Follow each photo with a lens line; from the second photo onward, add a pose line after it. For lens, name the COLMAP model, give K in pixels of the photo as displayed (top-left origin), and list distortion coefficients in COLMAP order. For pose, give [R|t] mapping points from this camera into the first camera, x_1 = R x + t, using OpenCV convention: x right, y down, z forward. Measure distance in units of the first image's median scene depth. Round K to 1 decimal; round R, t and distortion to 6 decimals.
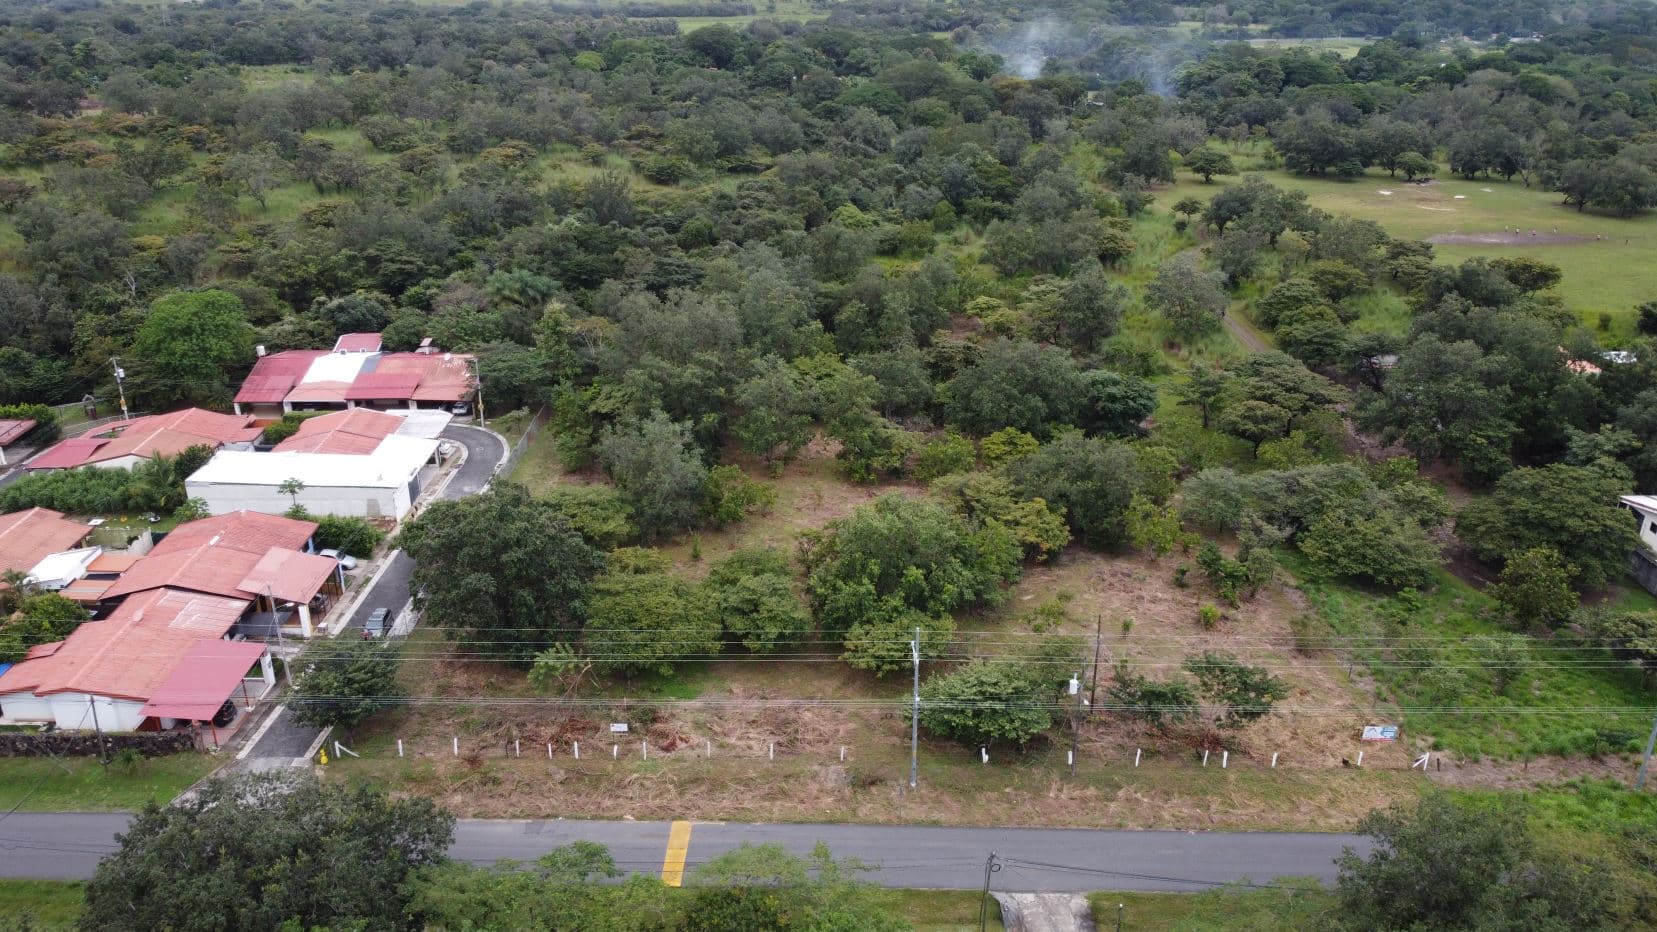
lens RADIAL K [[1257.4, 0, 821.8], [0, 1257.4, 459.7], [0, 0, 1]] dist [-0.007106, 0.000609]
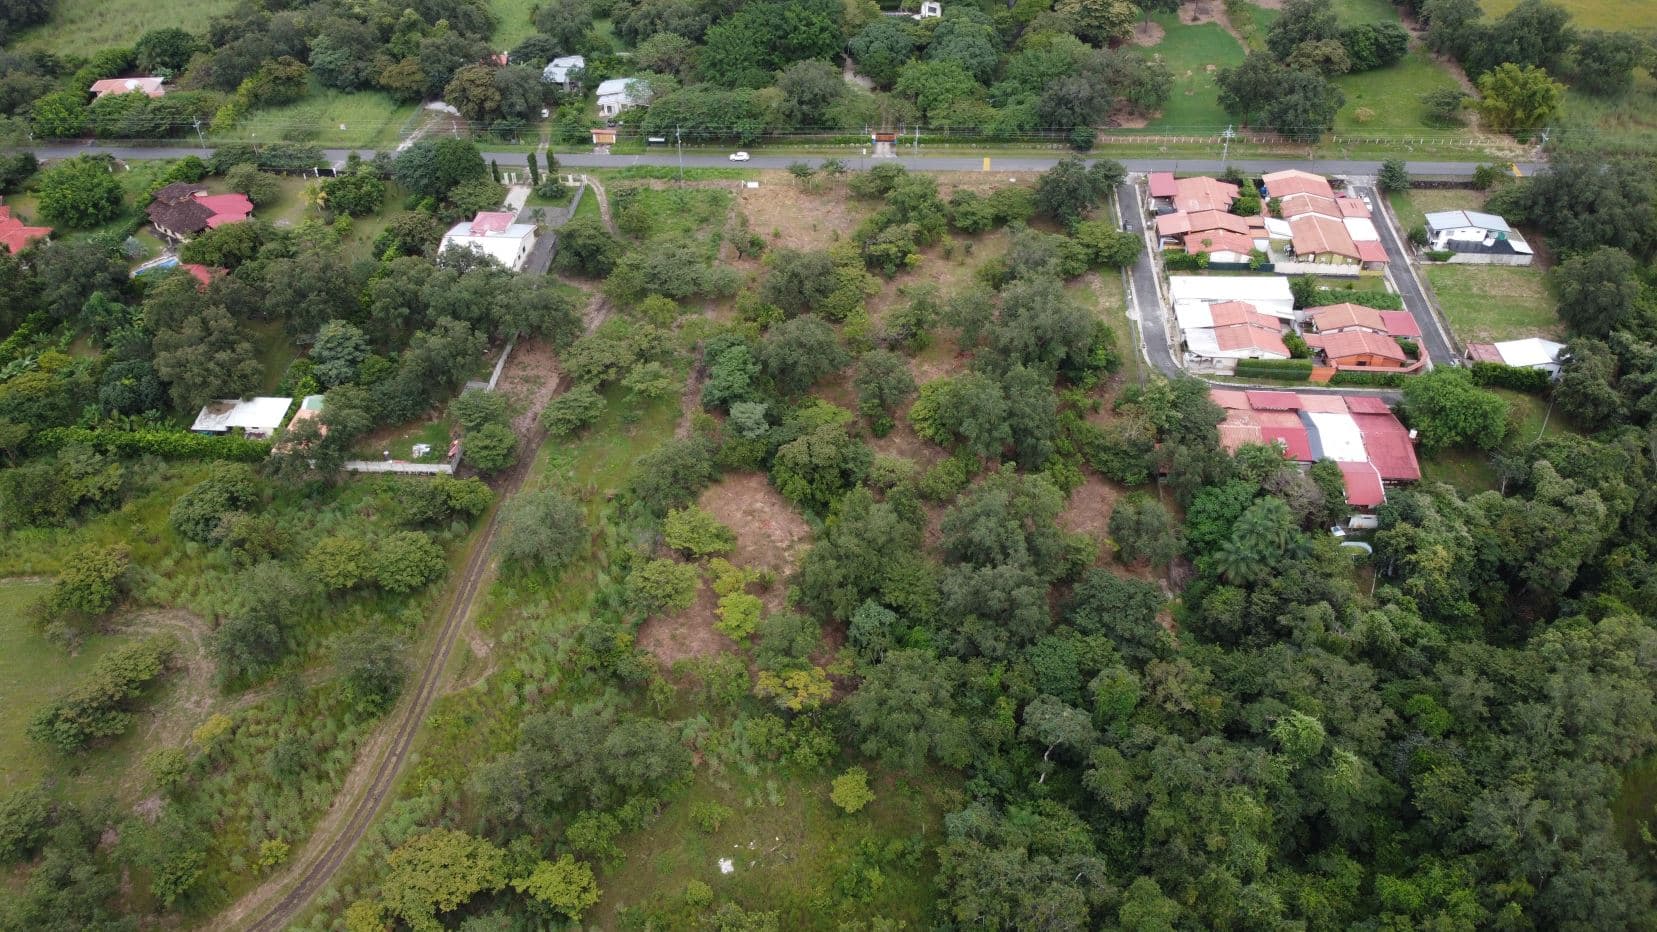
lens RADIAL K [[1257.4, 0, 821.8], [0, 1257.4, 459.7], [0, 0, 1]] dist [-0.007106, 0.000609]
pose [[-0.996041, -0.050948, 0.072853, 0.031401], [0.040209, 0.472705, 0.880303, -1.726621], [-0.079288, 0.879747, -0.468785, 2.458730]]
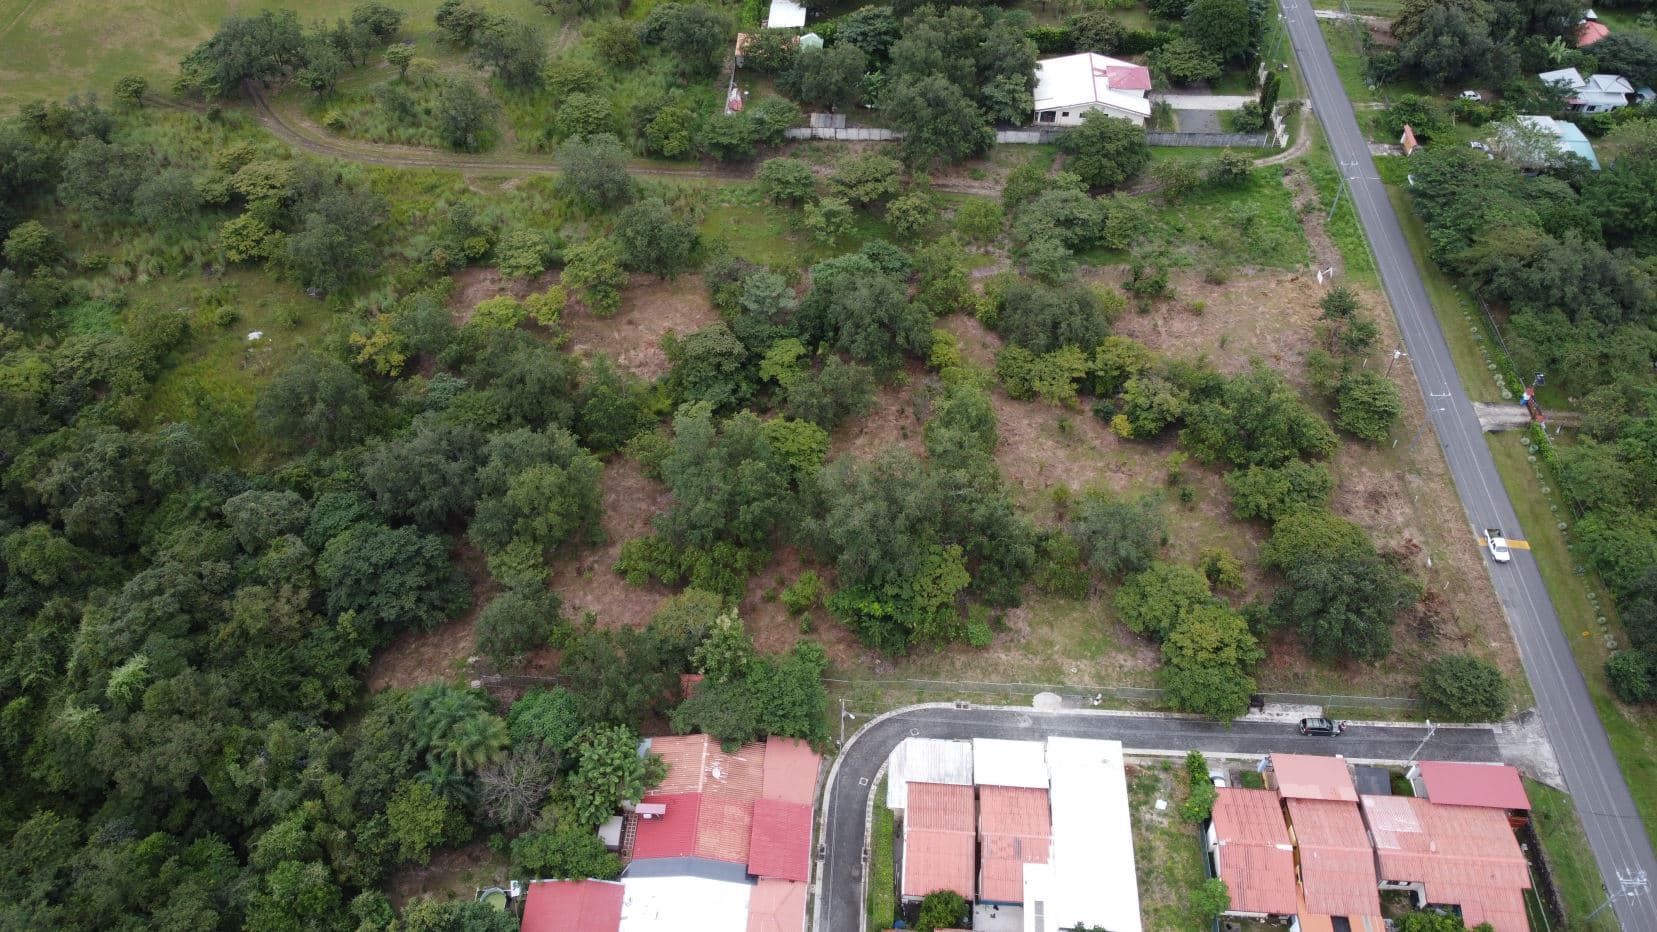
lens RADIAL K [[1257.4, 0, 821.8], [0, 1257.4, 459.7], [0, 0, 1]] dist [-0.007106, 0.000609]
pose [[0.076612, -0.744650, 0.663044, -1.015319], [0.387515, 0.634955, 0.668329, -1.081725], [-0.918674, 0.205738, 0.337208, 0.938502]]
